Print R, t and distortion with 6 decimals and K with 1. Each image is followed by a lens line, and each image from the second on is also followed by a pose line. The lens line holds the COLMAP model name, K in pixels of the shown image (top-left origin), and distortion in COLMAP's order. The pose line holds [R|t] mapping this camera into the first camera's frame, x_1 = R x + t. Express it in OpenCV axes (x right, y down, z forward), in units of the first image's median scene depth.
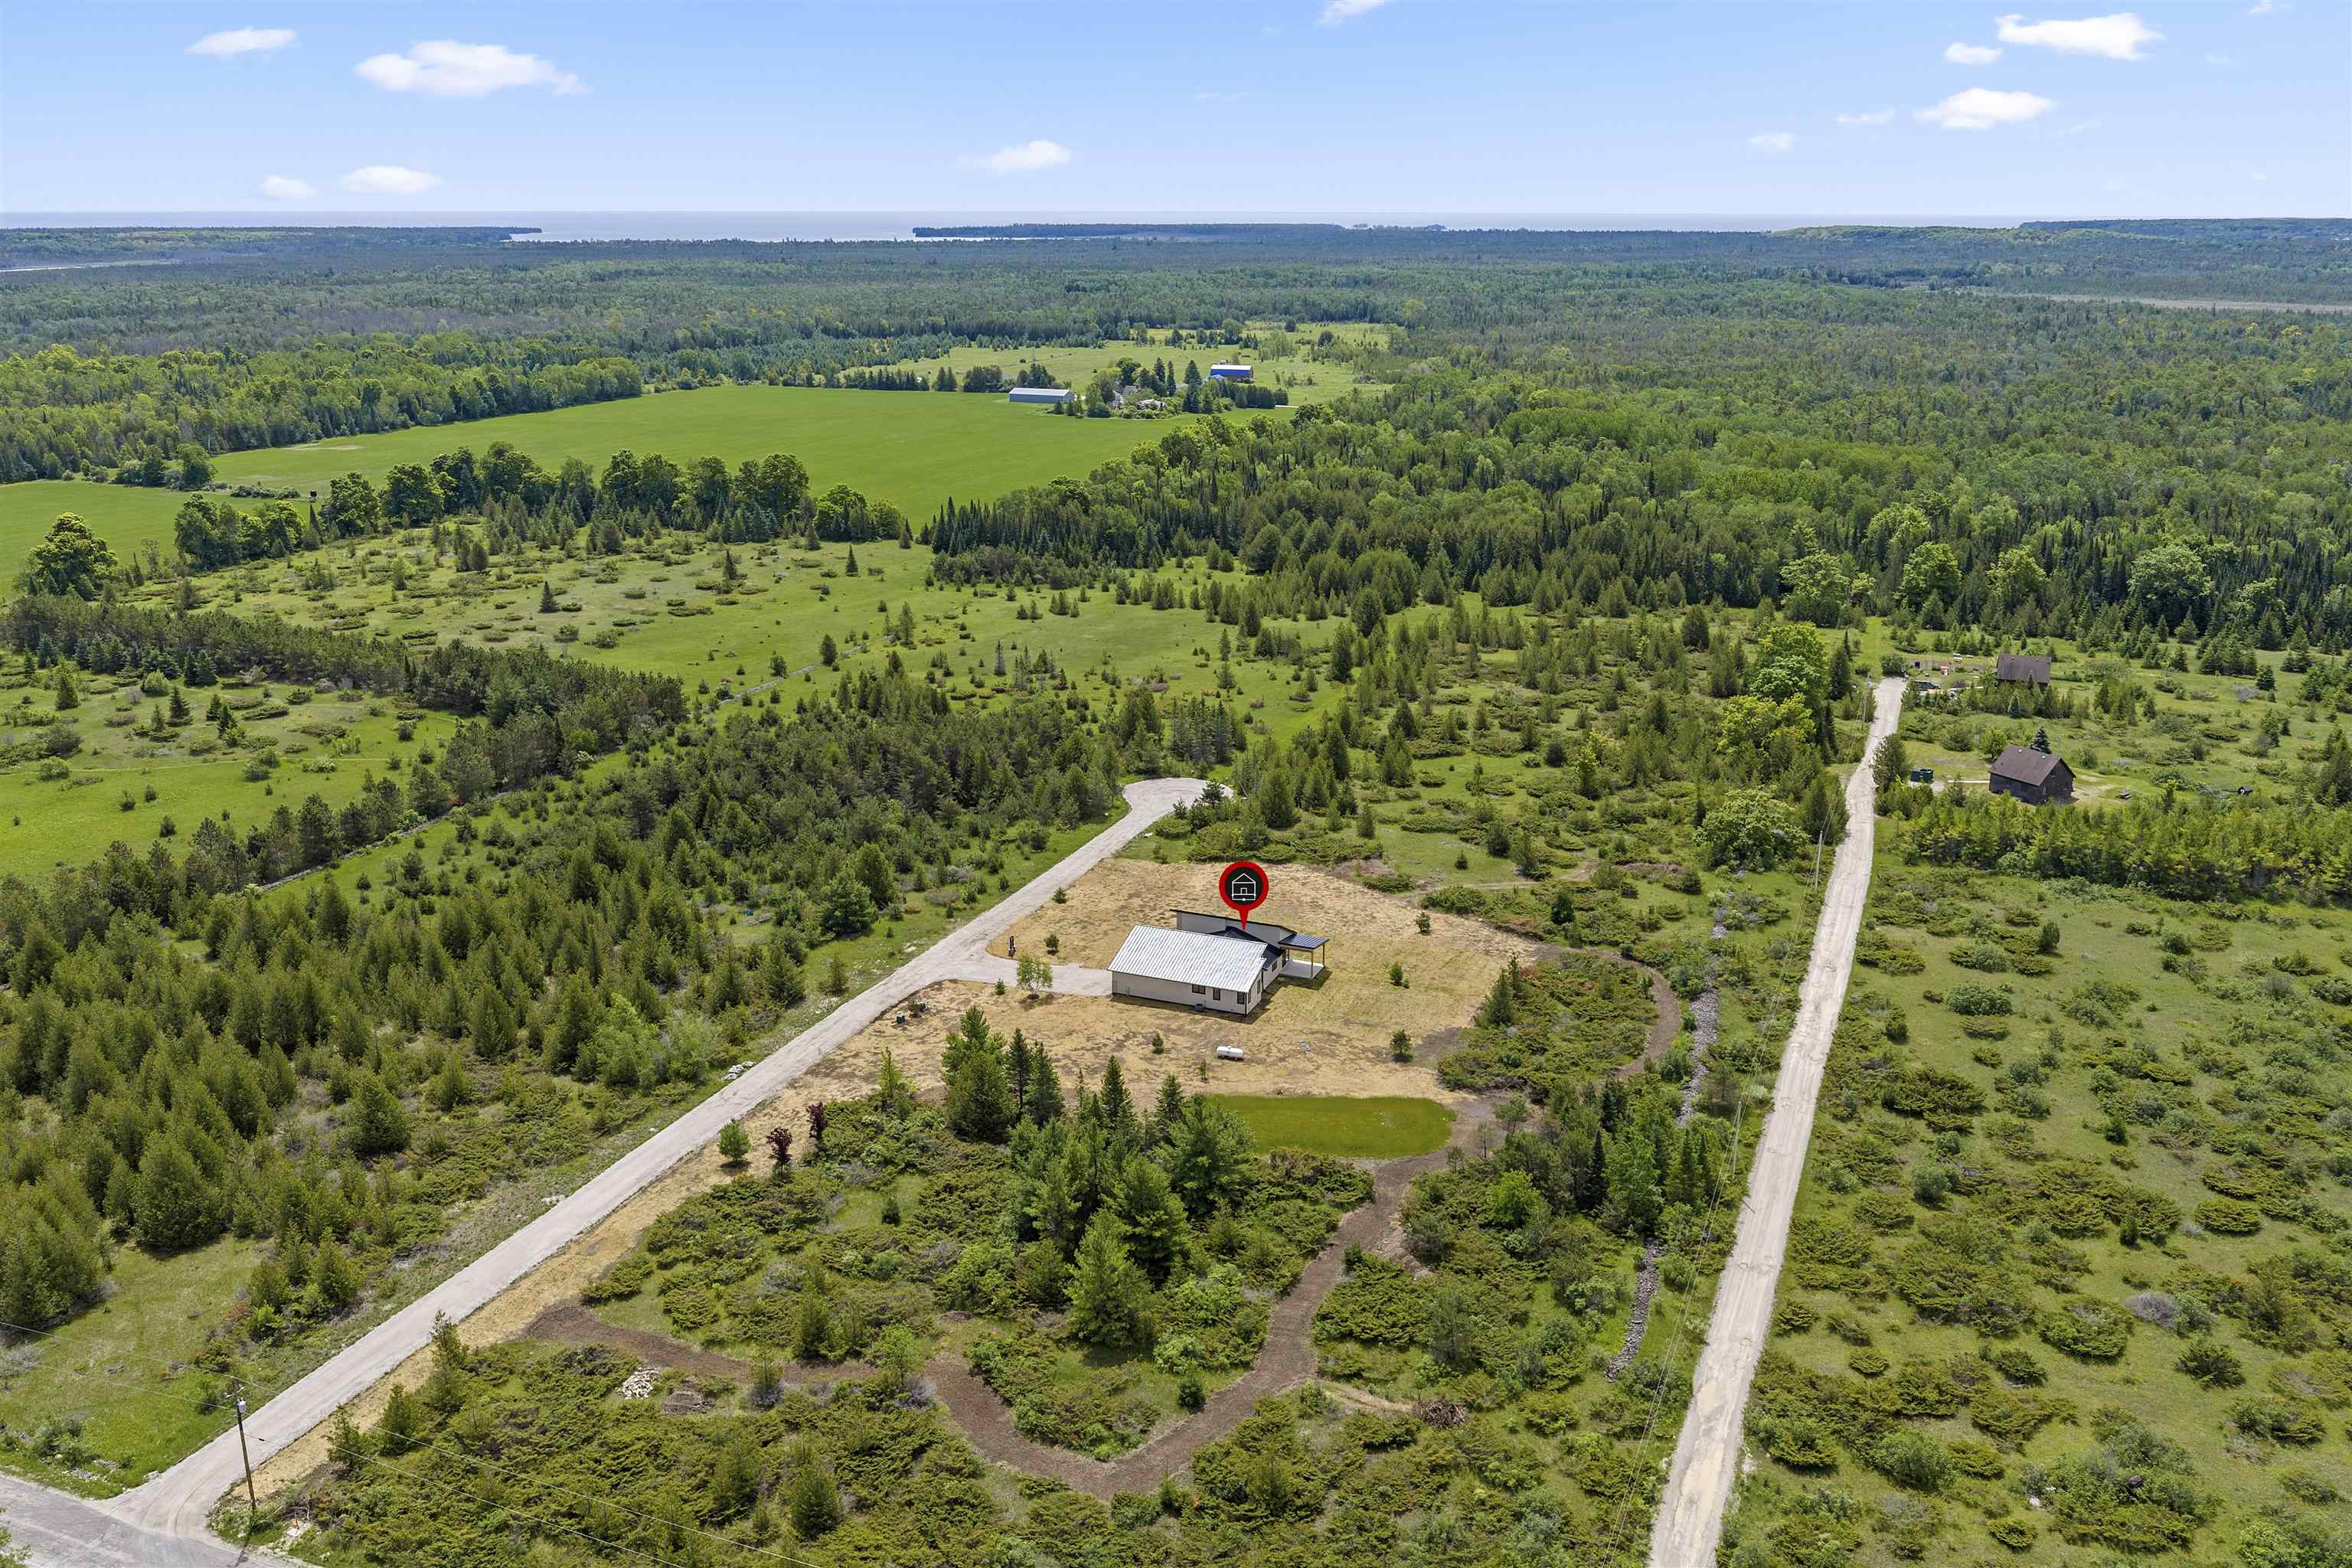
lens RADIAL K [[1949.6, 0, 1182.9], [0, 1949.6, 784.8], [0, 0, 1]] dist [0.004624, -0.010130]
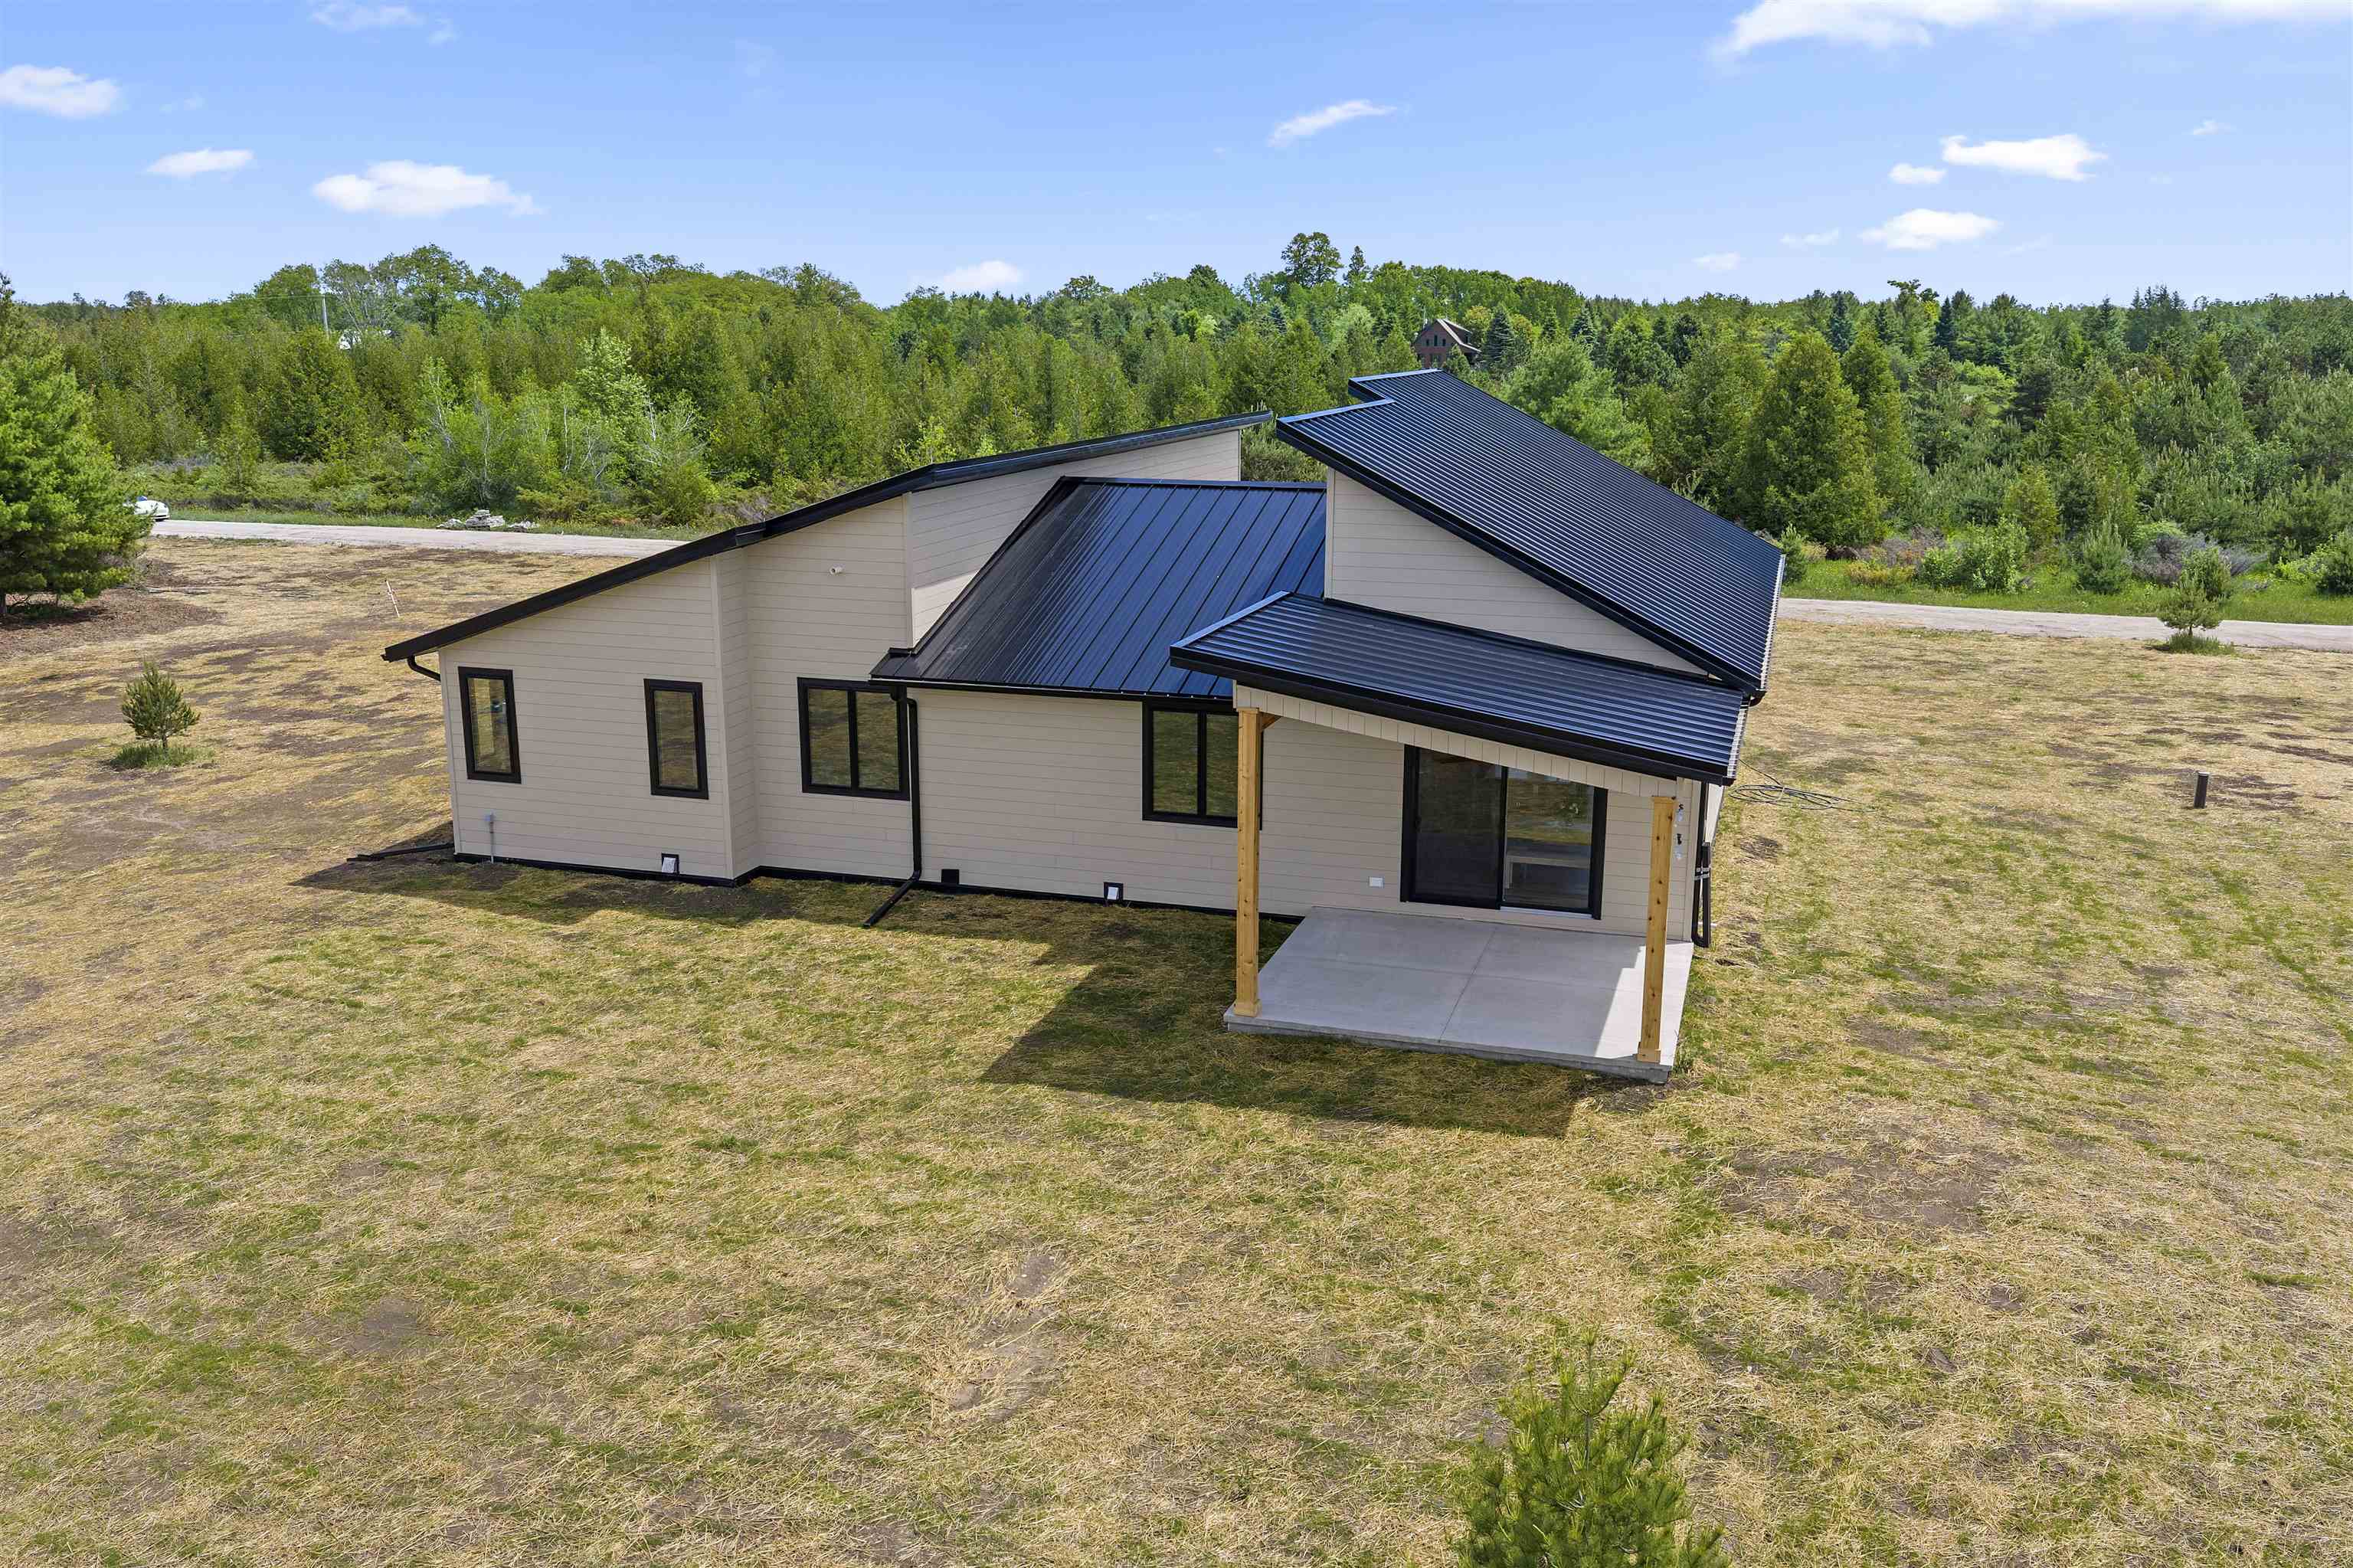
lens RADIAL K [[1950.5, 0, 1183.4], [0, 1950.5, 784.8], [0, 0, 1]] dist [0.004624, -0.010130]
pose [[0.080208, 0.232957, -0.969174, 0.169495], [-0.286955, 0.936541, 0.201365, 0.075908], [0.954580, 0.261958, 0.141966, 1.073320]]
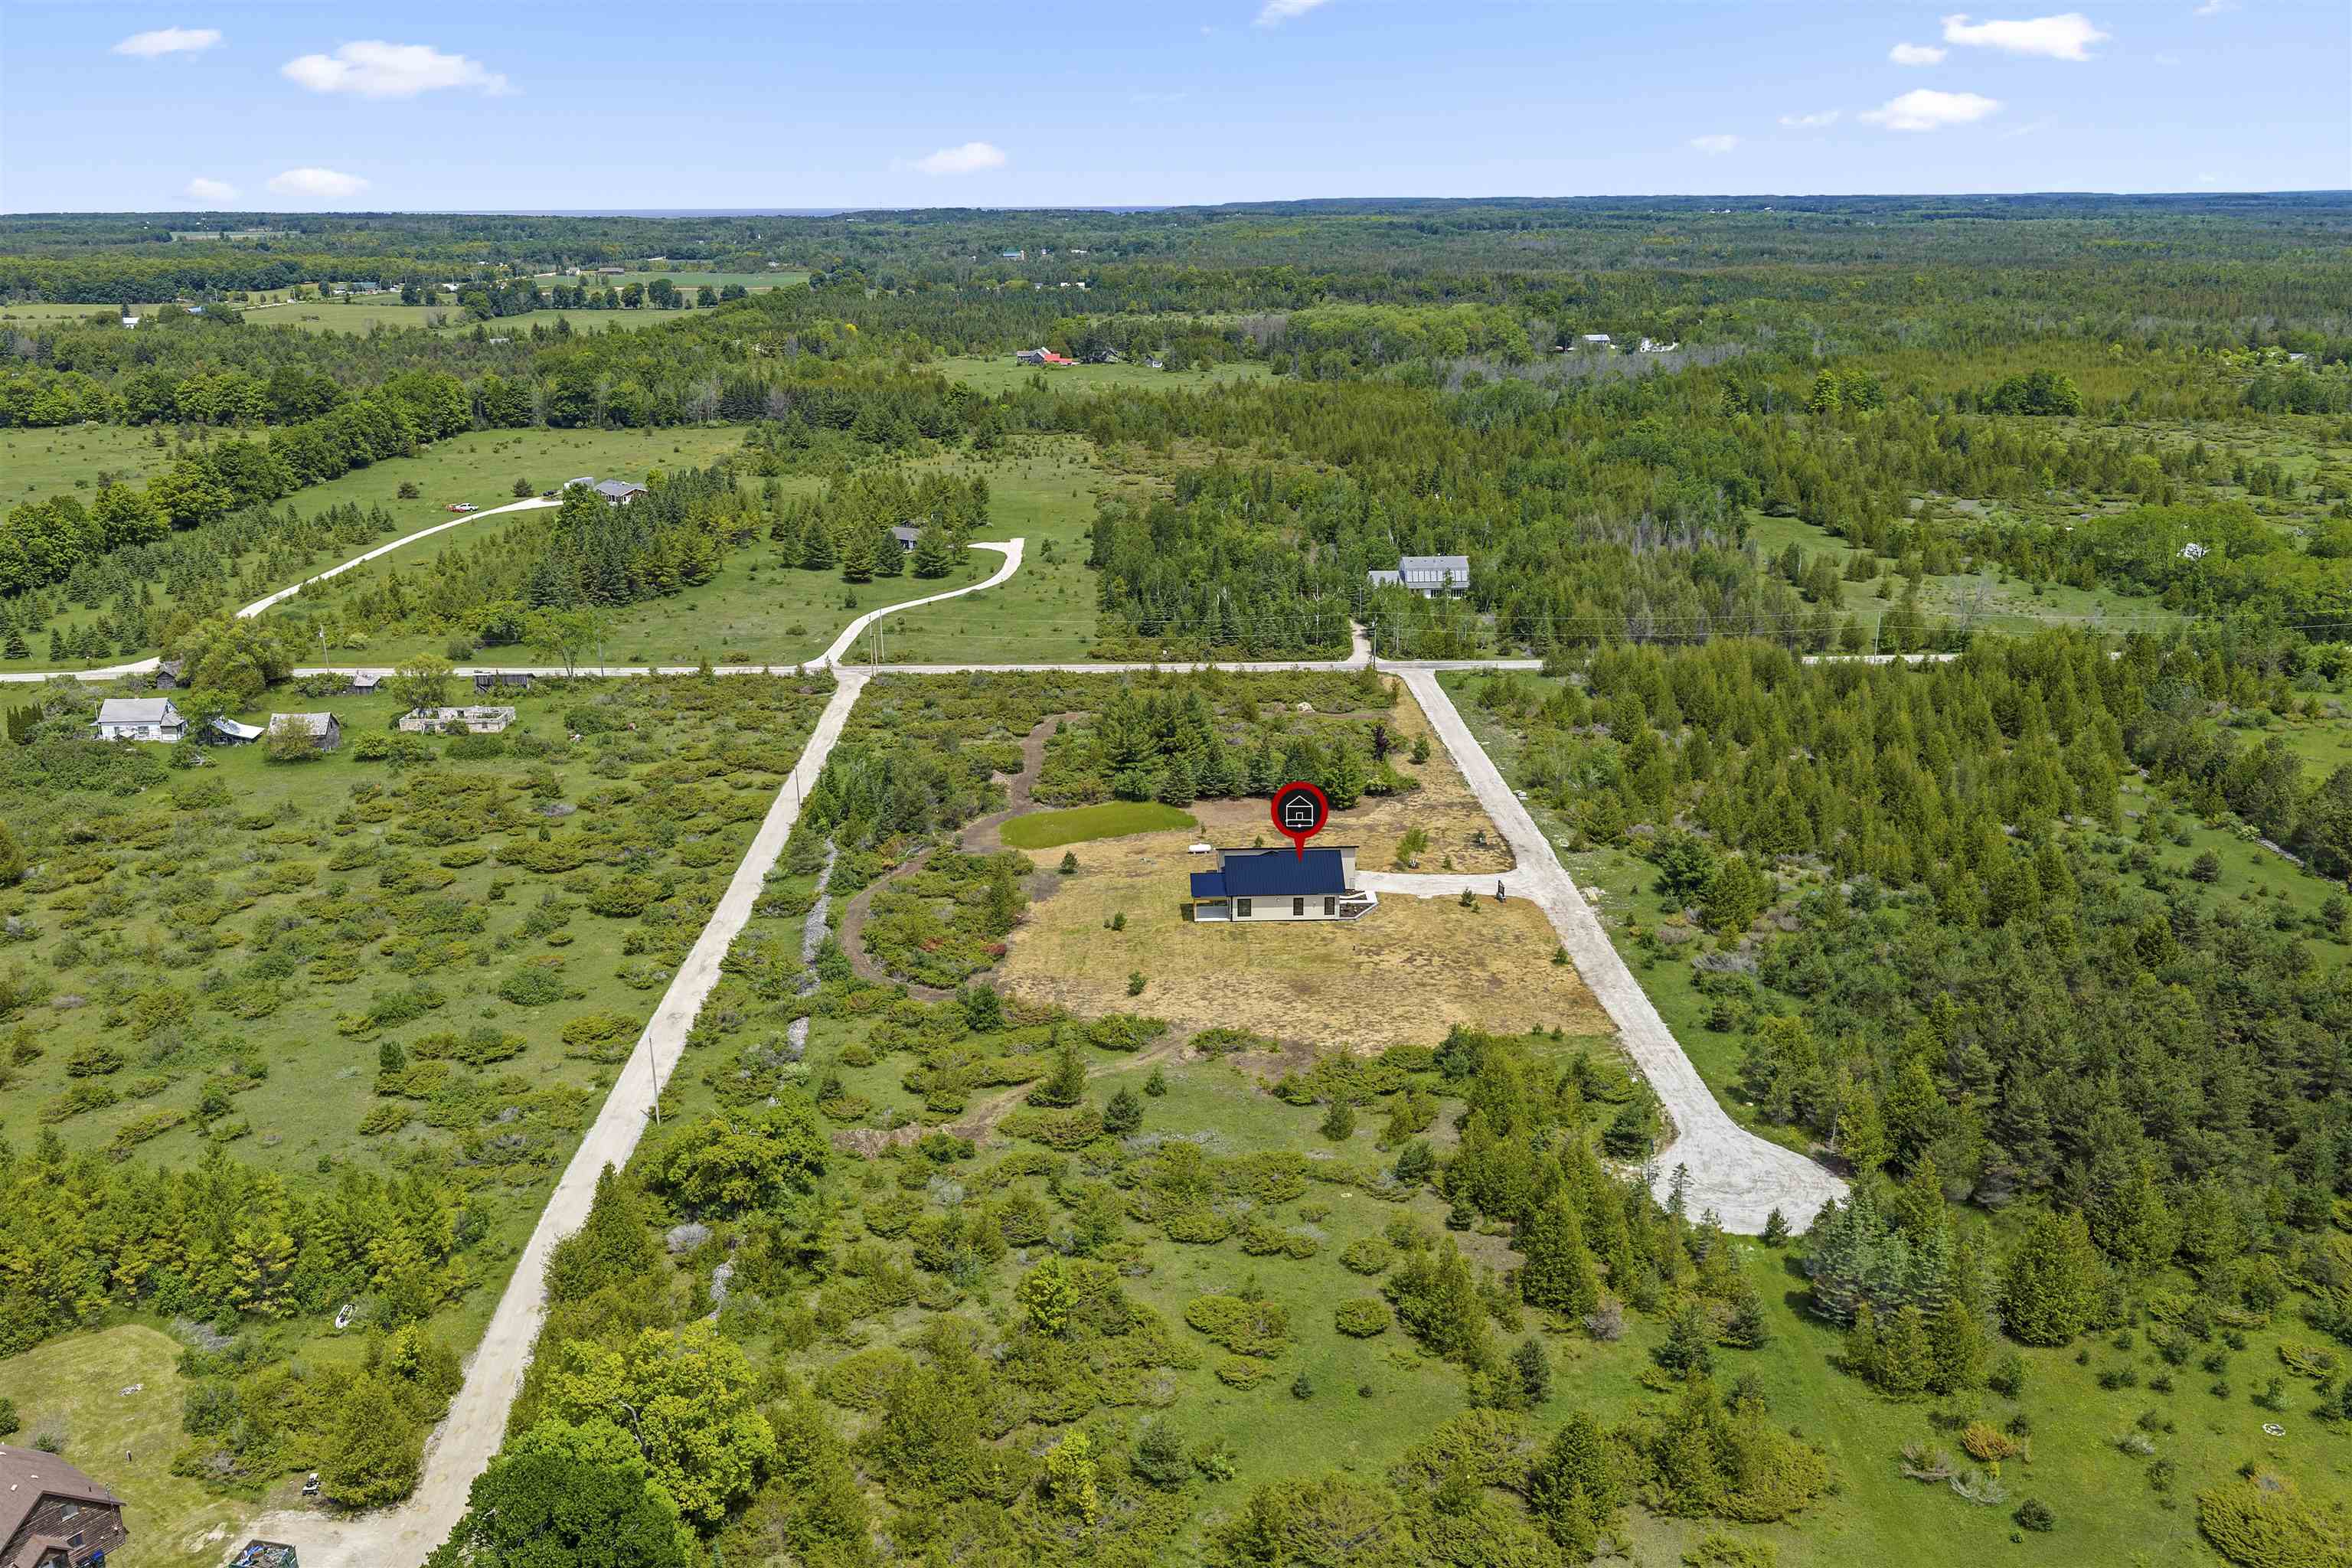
lens RADIAL K [[1949.6, 0, 1182.9], [0, 1949.6, 784.8], [0, 0, 1]] dist [0.004624, -0.010130]
pose [[-0.911786, 0.121407, -0.392309, 0.508303], [-0.113484, 0.843612, 0.524824, -0.537554], [0.394674, 0.523049, -0.755416, 1.898520]]
